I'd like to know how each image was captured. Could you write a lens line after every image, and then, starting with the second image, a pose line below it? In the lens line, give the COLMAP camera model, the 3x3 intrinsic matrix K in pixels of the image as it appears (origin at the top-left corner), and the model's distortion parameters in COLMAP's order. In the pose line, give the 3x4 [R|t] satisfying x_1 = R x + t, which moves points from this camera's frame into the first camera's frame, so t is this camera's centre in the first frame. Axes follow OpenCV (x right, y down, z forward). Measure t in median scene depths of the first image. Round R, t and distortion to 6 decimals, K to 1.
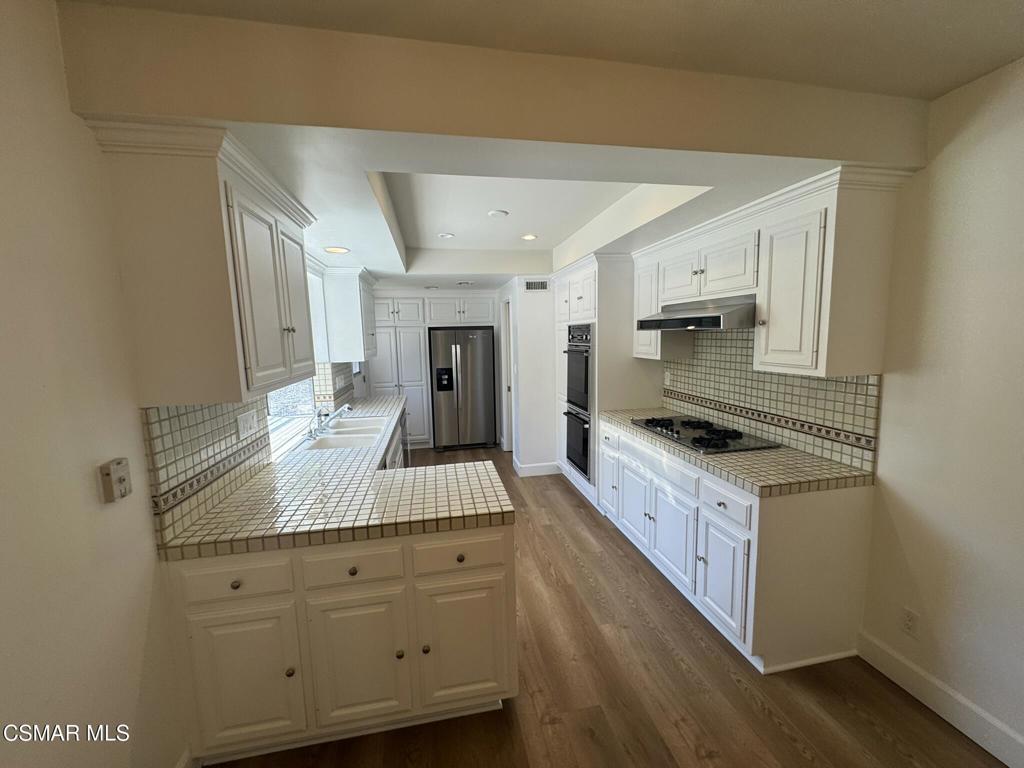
lens RADIAL K [[408.7, 0, 511.4], [0, 408.7, 383.0], [0, 0, 1]] dist [-0.004094, 0.000375]
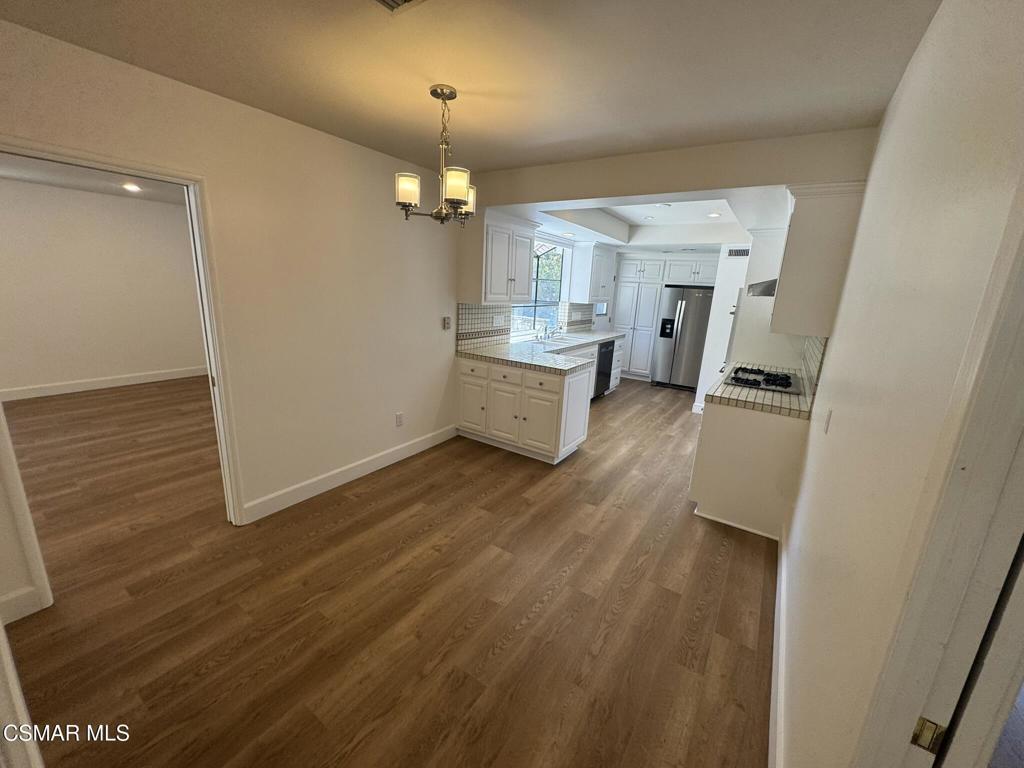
lens RADIAL K [[408.7, 0, 511.1], [0, 408.7, 383.7], [0, 0, 1]] dist [-0.004094, 0.000375]
pose [[0.708948, 0.223194, -0.669012, 1.265654], [-0.148922, 0.974589, 0.167328, 0.064649], [0.689358, -0.018996, 0.724172, -0.768972]]
